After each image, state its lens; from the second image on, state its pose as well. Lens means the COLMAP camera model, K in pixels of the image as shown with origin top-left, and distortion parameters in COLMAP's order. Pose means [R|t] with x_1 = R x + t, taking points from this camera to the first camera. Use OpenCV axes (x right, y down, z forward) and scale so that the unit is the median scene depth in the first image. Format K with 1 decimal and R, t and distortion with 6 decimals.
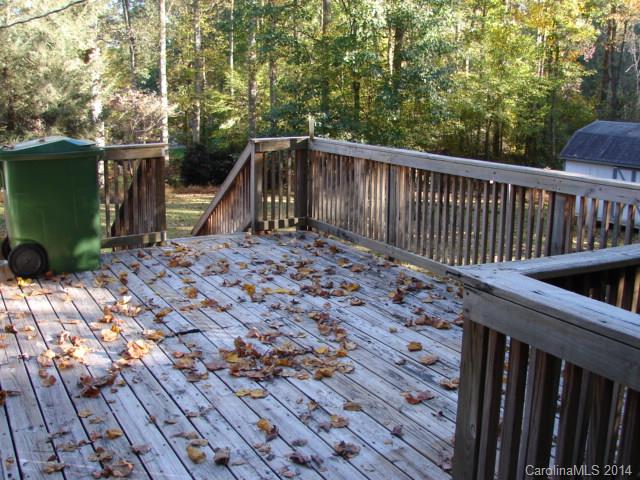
lens RADIAL K [[693.8, 0, 320.0], [0, 693.8, 240.0], [0, 0, 1]] dist [-0.158892, 0.170103]
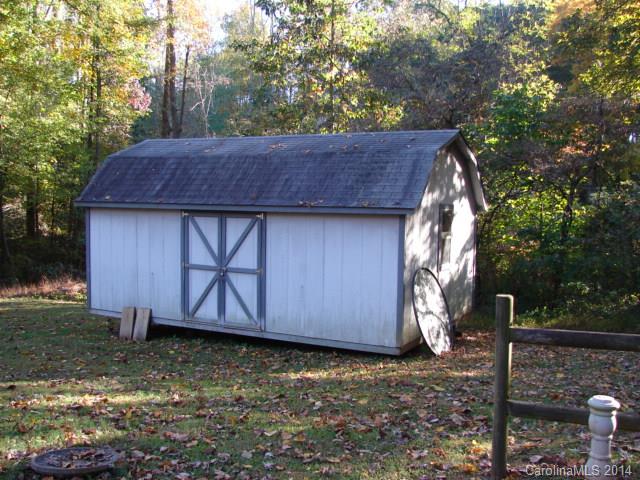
lens RADIAL K [[693.8, 0, 320.0], [0, 693.8, 240.0], [0, 0, 1]] dist [-0.158892, 0.170103]
pose [[0.823034, -0.023194, 0.567519, 0.153287], [0.102577, 0.988807, -0.108349, -0.016344], [-0.558653, 0.147389, 0.816200, 0.355001]]
